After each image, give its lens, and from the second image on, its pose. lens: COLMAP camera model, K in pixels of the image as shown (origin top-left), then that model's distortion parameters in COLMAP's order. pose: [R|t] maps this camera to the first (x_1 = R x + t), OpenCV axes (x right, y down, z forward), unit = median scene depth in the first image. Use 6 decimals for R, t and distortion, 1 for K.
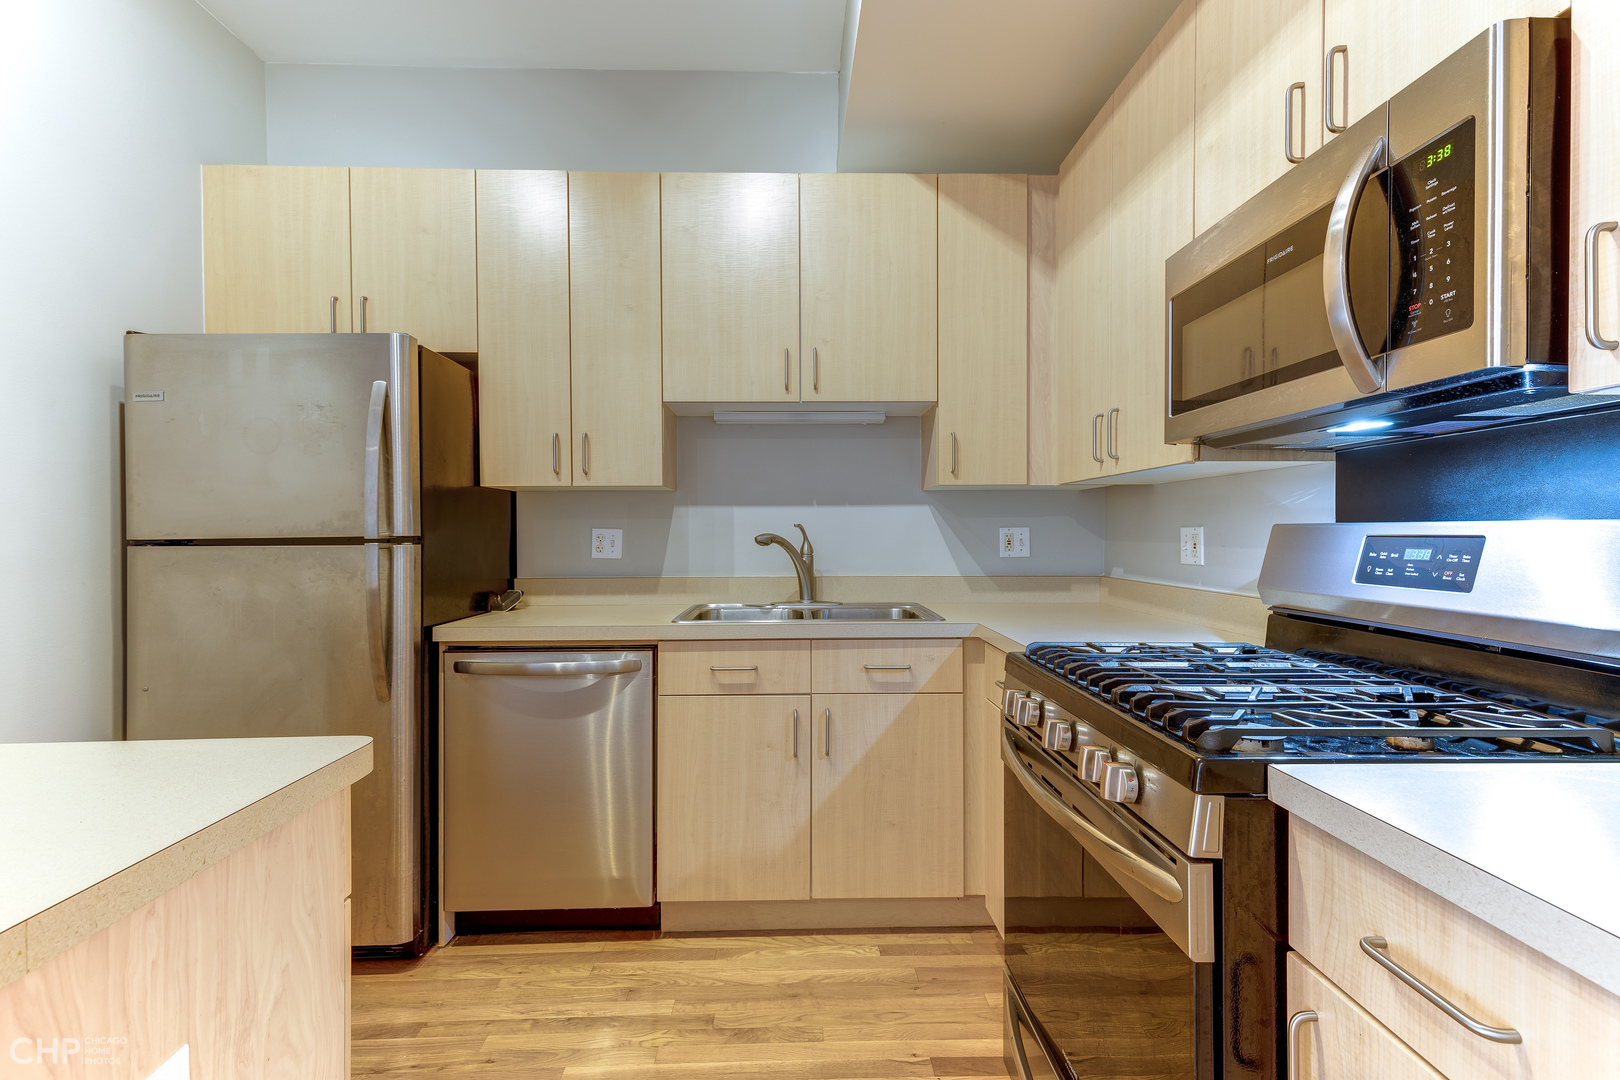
lens RADIAL K [[753.5, 0, 806.8], [0, 753.5, 537.8], [0, 0, 1]] dist [0.019214, 0.000279]
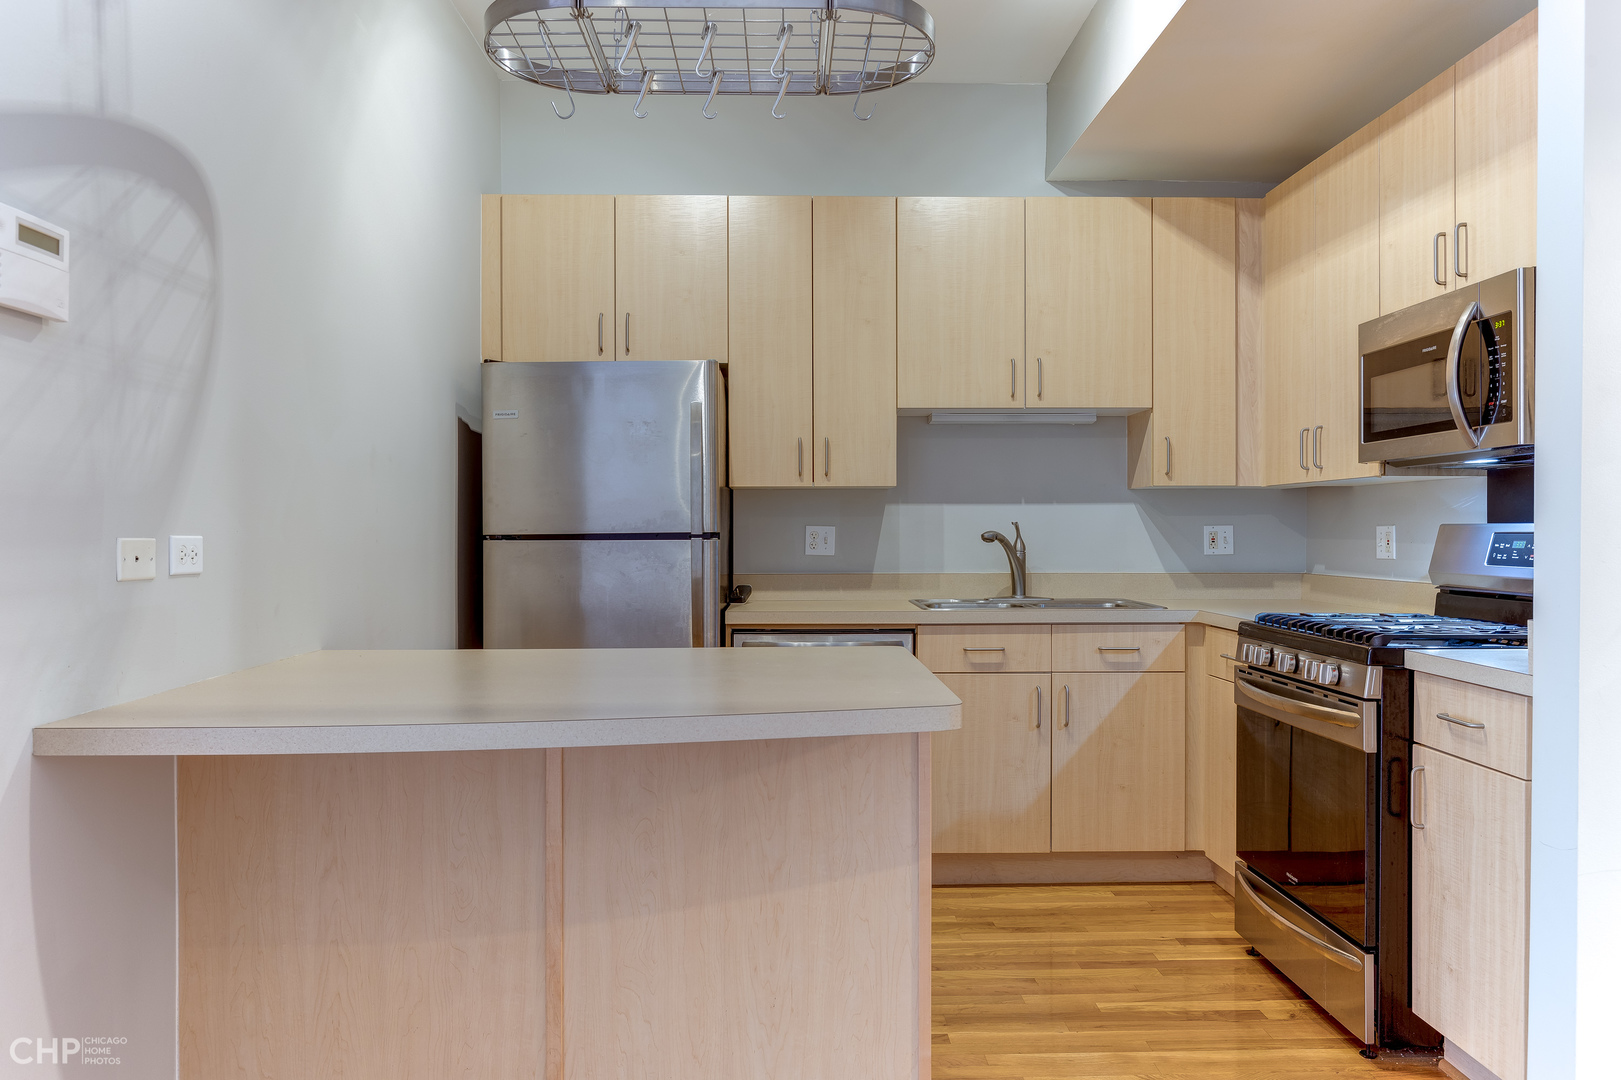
lens RADIAL K [[1196.2, 0, 810.1], [0, 1196.2, 533.6], [0, 0, 1]] dist [-0.003813, -0.006304]
pose [[0.999990, 0.002071, -0.004083, -0.352268], [-0.002093, 0.999983, -0.005369, 0.008967], [0.004071, 0.005377, 0.999977, -0.806090]]
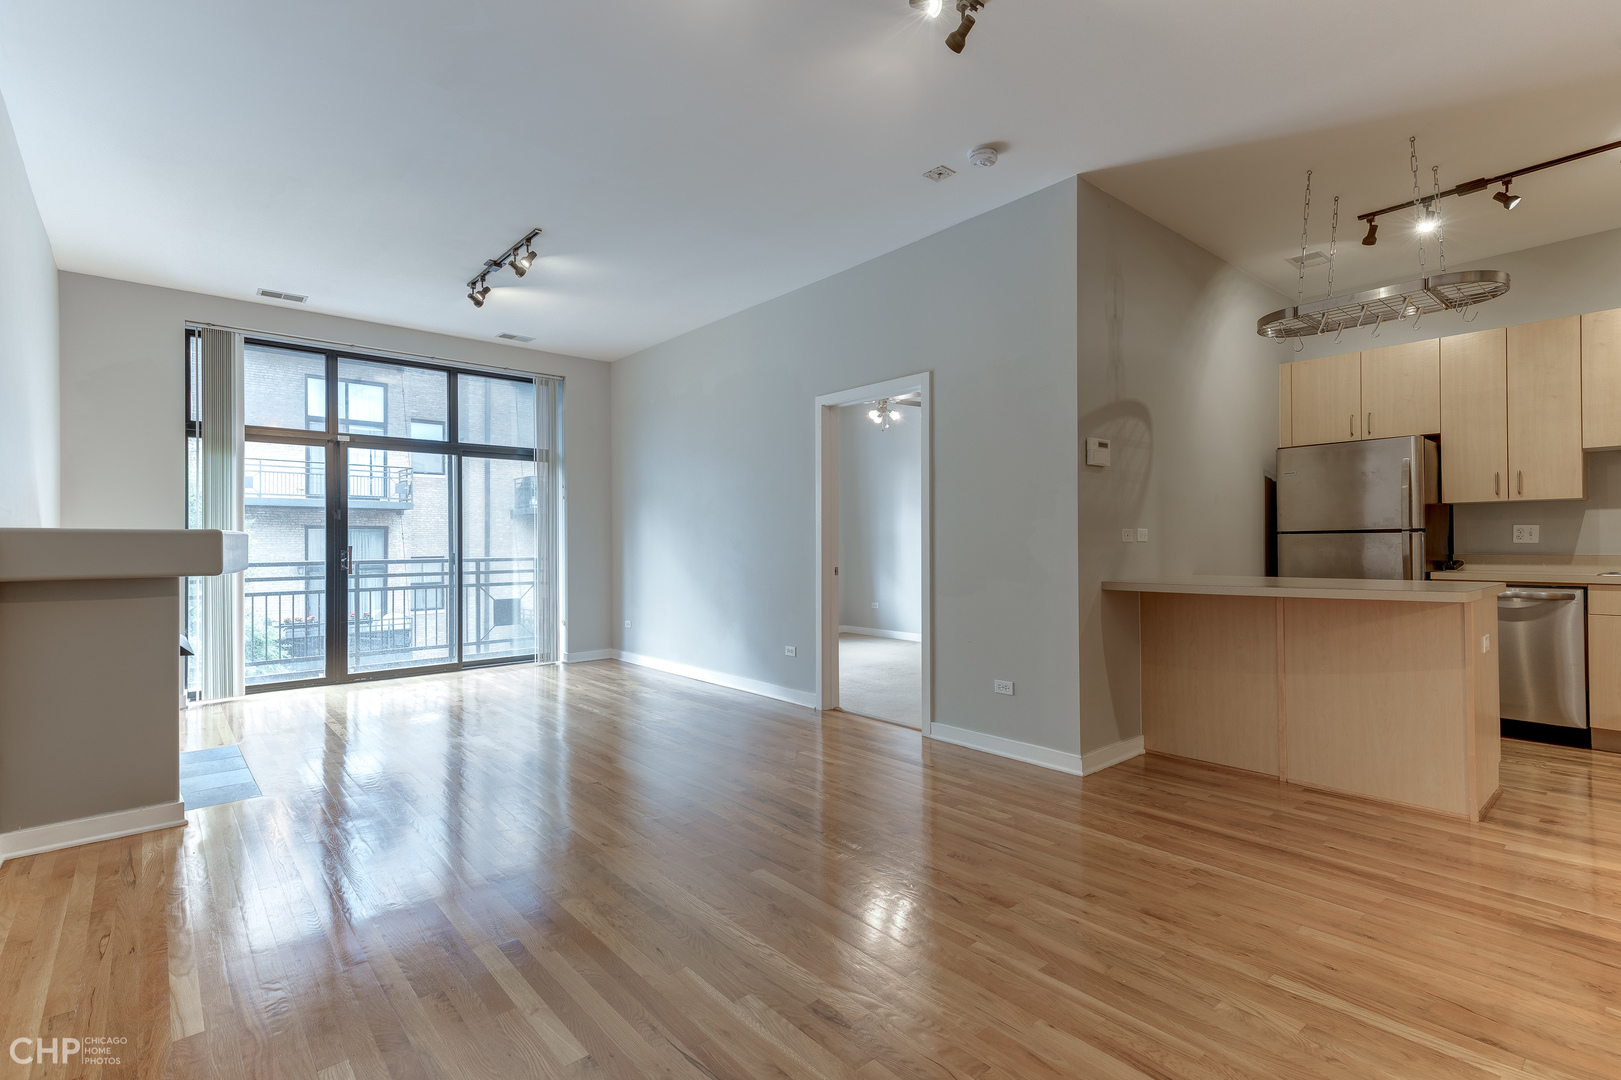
lens RADIAL K [[754.0, 0, 804.1], [0, 754.0, 534.9], [0, 0, 1]] dist [0.019214, 0.000279]
pose [[0.628157, -0.007730, -0.778048, 0.061858], [-0.003796, 0.999908, -0.013000, 0.048987], [0.778077, 0.011120, 0.628070, -1.651904]]
